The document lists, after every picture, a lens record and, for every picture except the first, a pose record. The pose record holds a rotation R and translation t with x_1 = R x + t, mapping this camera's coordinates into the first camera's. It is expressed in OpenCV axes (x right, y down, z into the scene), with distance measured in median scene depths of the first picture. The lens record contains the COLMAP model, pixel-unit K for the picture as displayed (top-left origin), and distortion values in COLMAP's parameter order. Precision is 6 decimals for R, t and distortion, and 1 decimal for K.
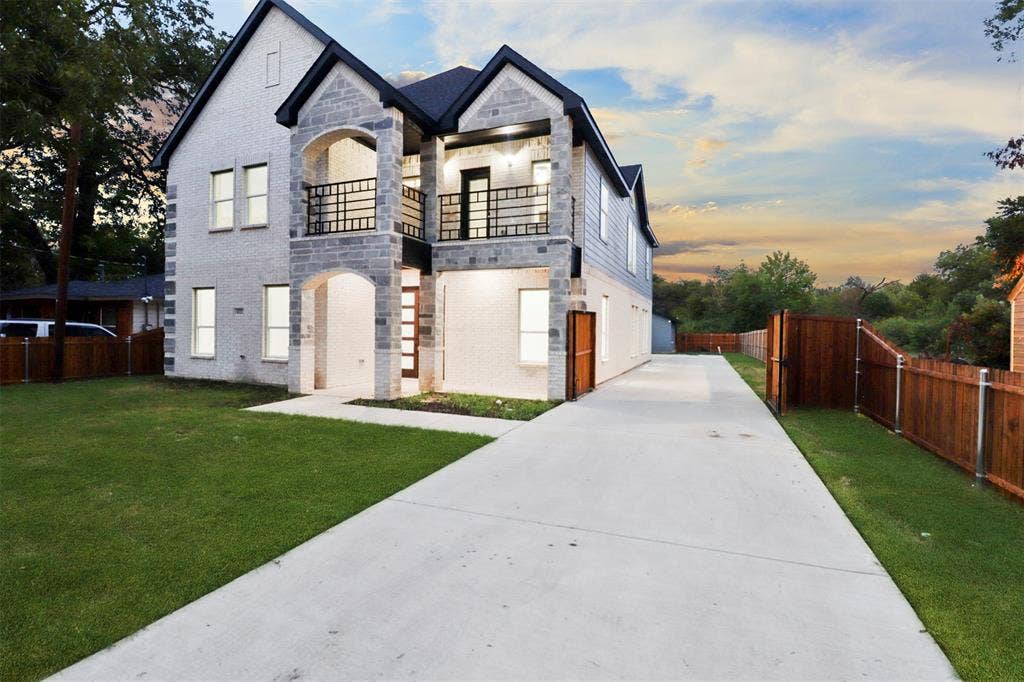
lens RADIAL K [[485.7, 0, 513.0], [0, 485.7, 332.9], [0, 0, 1]] dist [-0.002367, -0.000280]
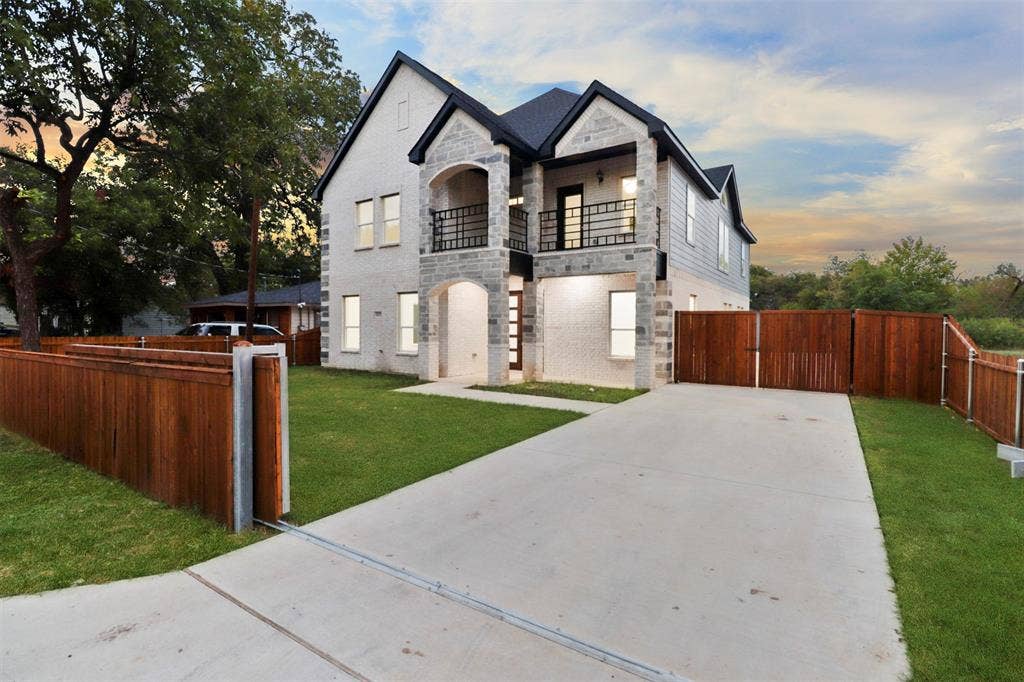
lens RADIAL K [[485.7, 0, 513.0], [0, 485.7, 332.9], [0, 0, 1]] dist [-0.002367, -0.000280]
pose [[0.981373, -0.004836, -0.192054, 0.009185], [0.005422, 0.999982, 0.002527, 0.001891], [0.192038, -0.003521, 0.981381, -0.158868]]
